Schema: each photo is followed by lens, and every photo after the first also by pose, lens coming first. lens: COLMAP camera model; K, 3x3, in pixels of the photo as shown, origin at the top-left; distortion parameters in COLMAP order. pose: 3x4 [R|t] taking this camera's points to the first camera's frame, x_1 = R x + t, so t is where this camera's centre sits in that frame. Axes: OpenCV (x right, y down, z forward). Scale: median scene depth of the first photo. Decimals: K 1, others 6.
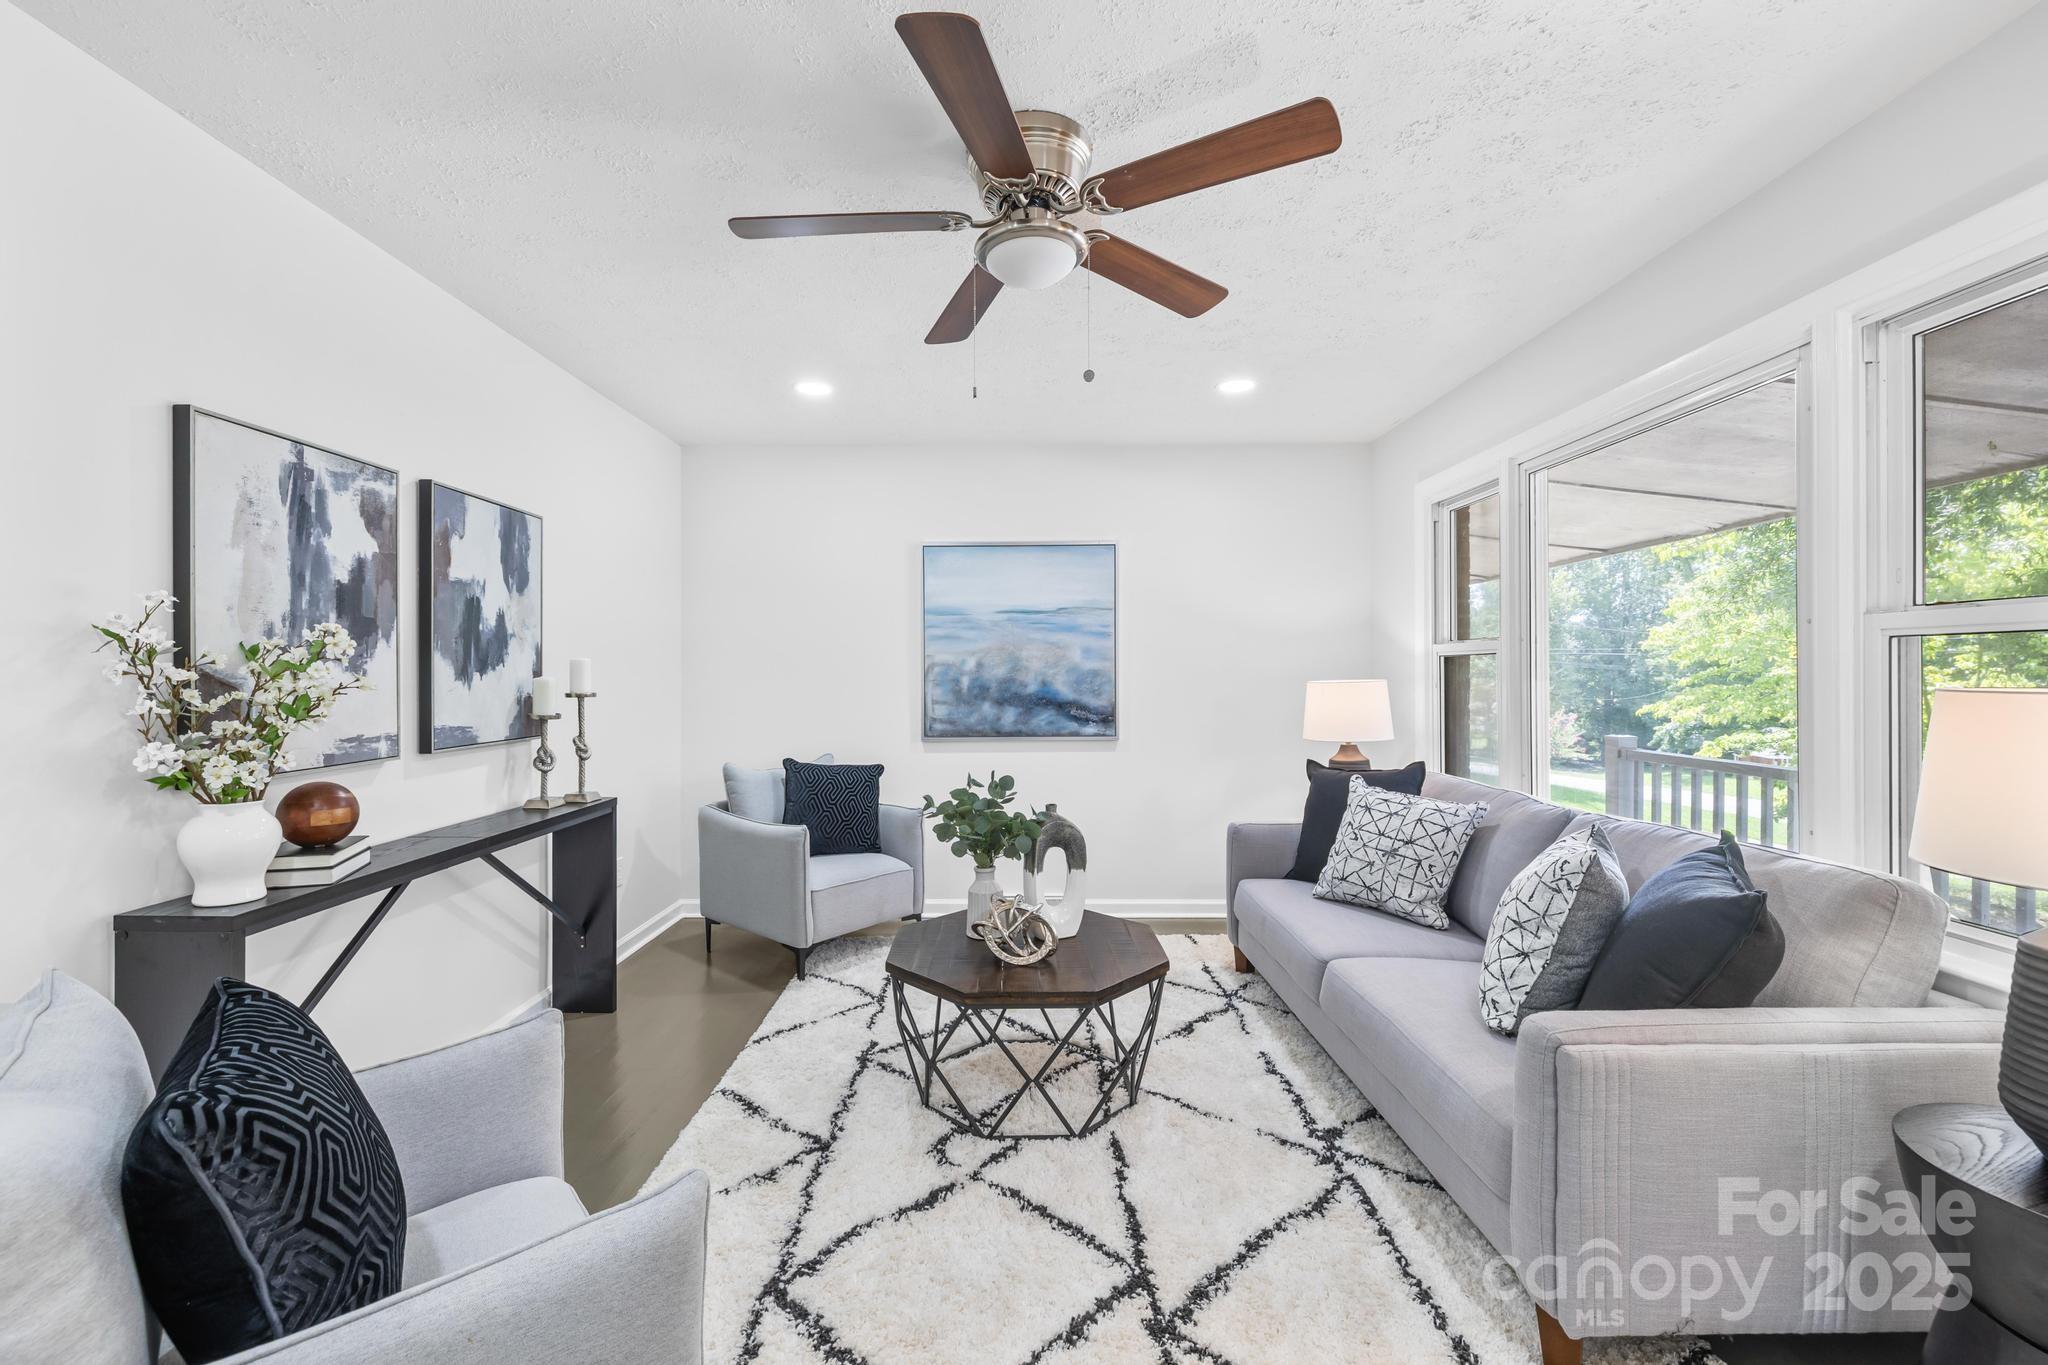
lens RADIAL K [[864.2, 0, 1009.6], [0, 864.2, 673.6], [0, 0, 1]] dist [-0.000017, 0.000517]
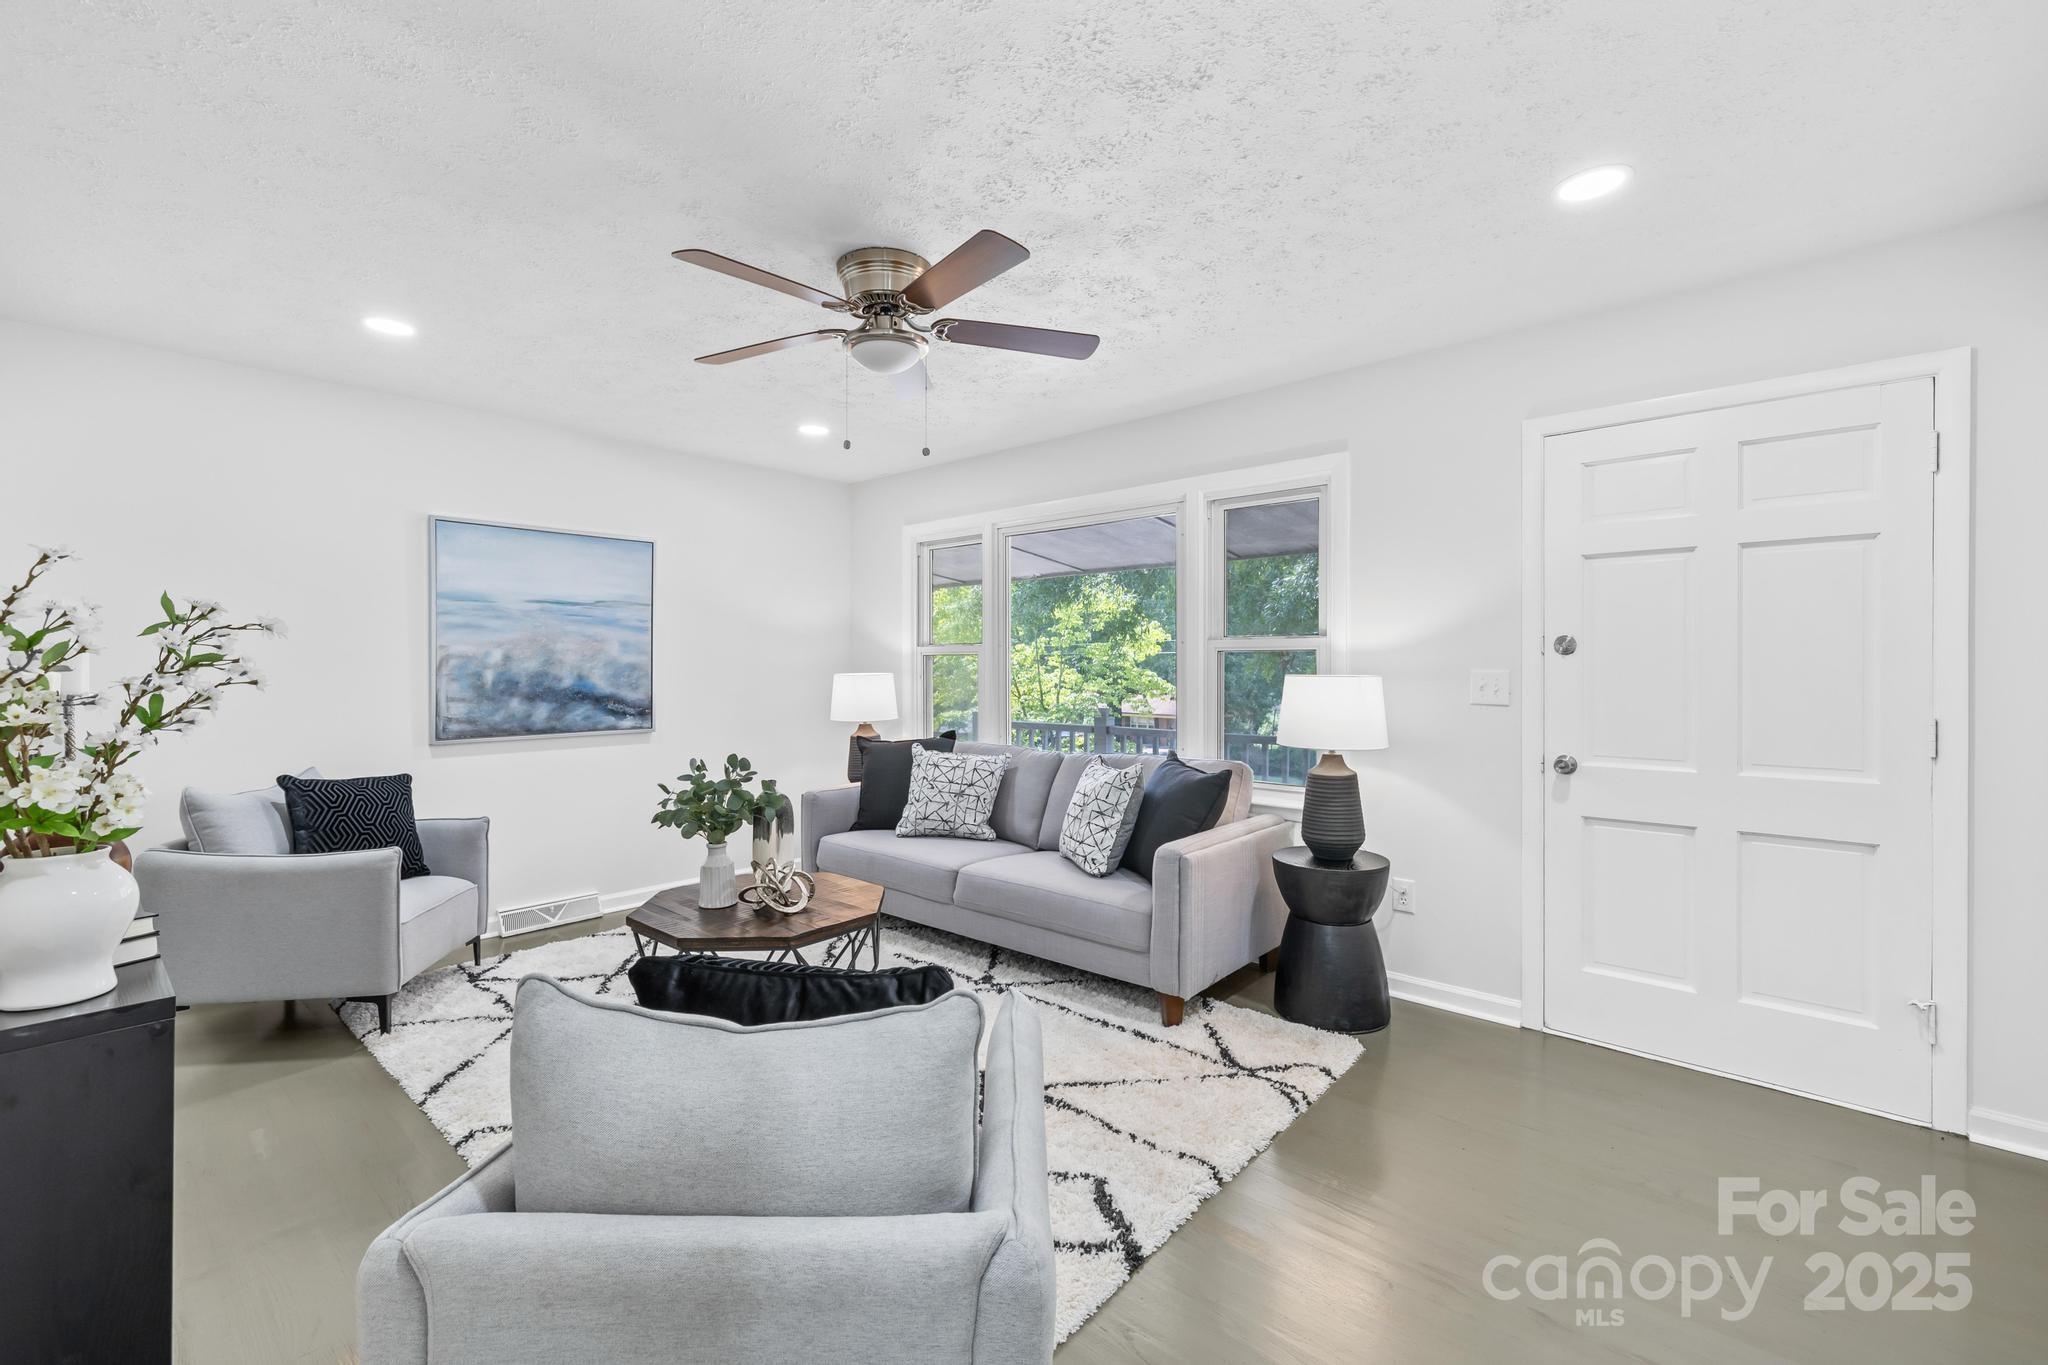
lens RADIAL K [[877.1, 0, 1004.5], [0, 877.1, 666.4], [0, 0, 1]] dist [0.000203, -0.000065]
pose [[0.658944, 0.004098, 0.752181, -0.586174], [-0.003139, 0.999991, -0.002698, 0.000410], [-0.752186, -0.000583, 0.658951, -0.010985]]
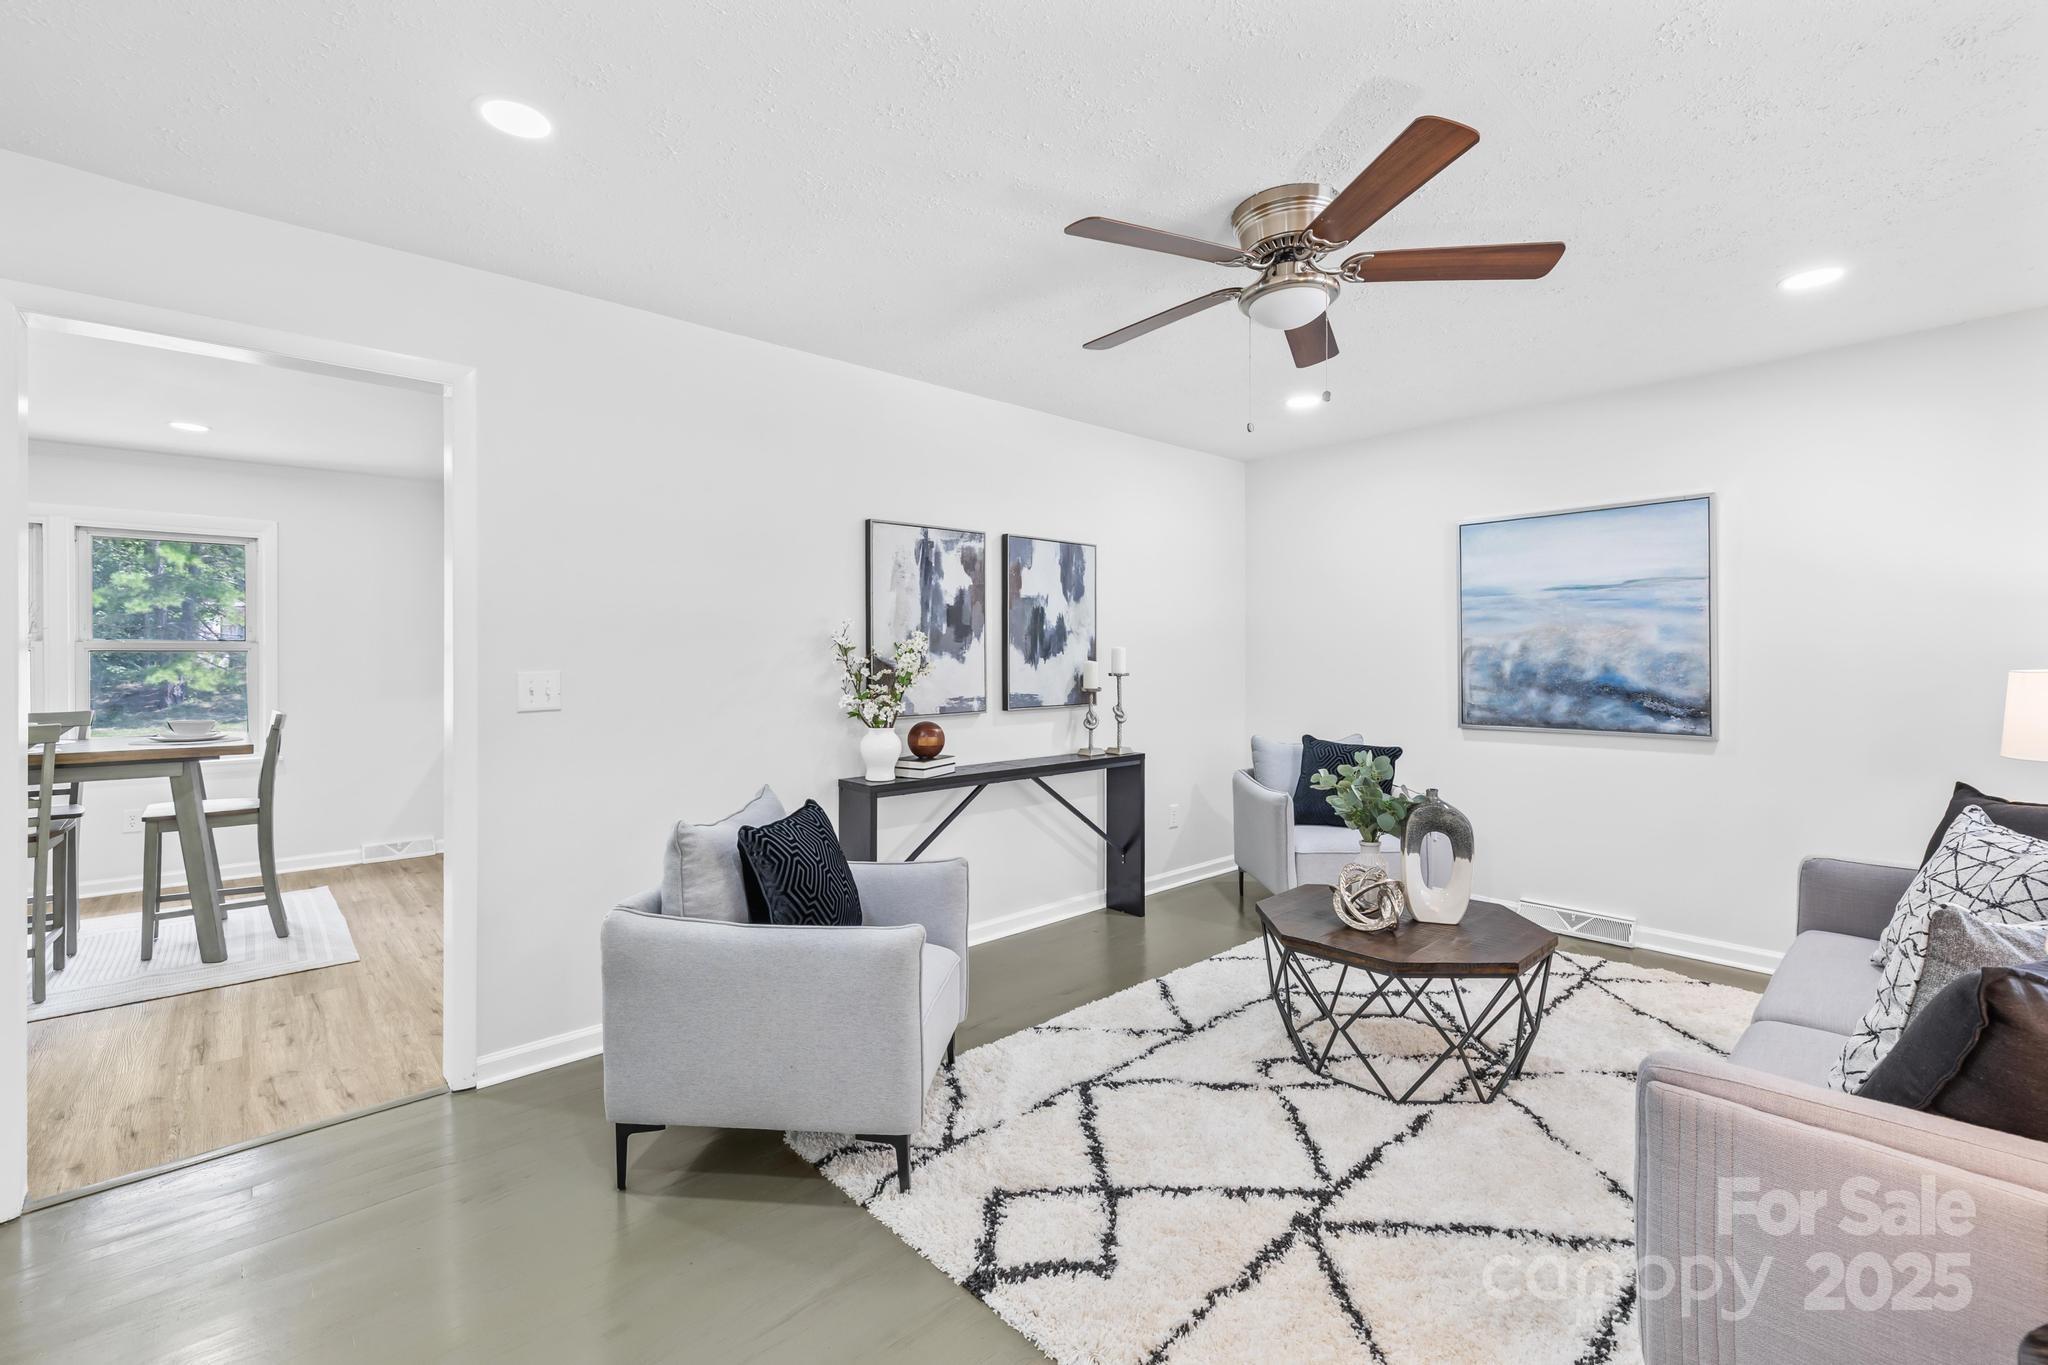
lens RADIAL K [[877.8, 0, 999.8], [0, 877.8, 659.3], [0, 0, 1]] dist [0.000670, -0.000307]
pose [[0.665883, 0.000532, -0.746056, 0.439178], [0.002460, 0.999993, 0.002908, -0.003682], [0.746052, -0.003771, 0.665877, -0.051251]]
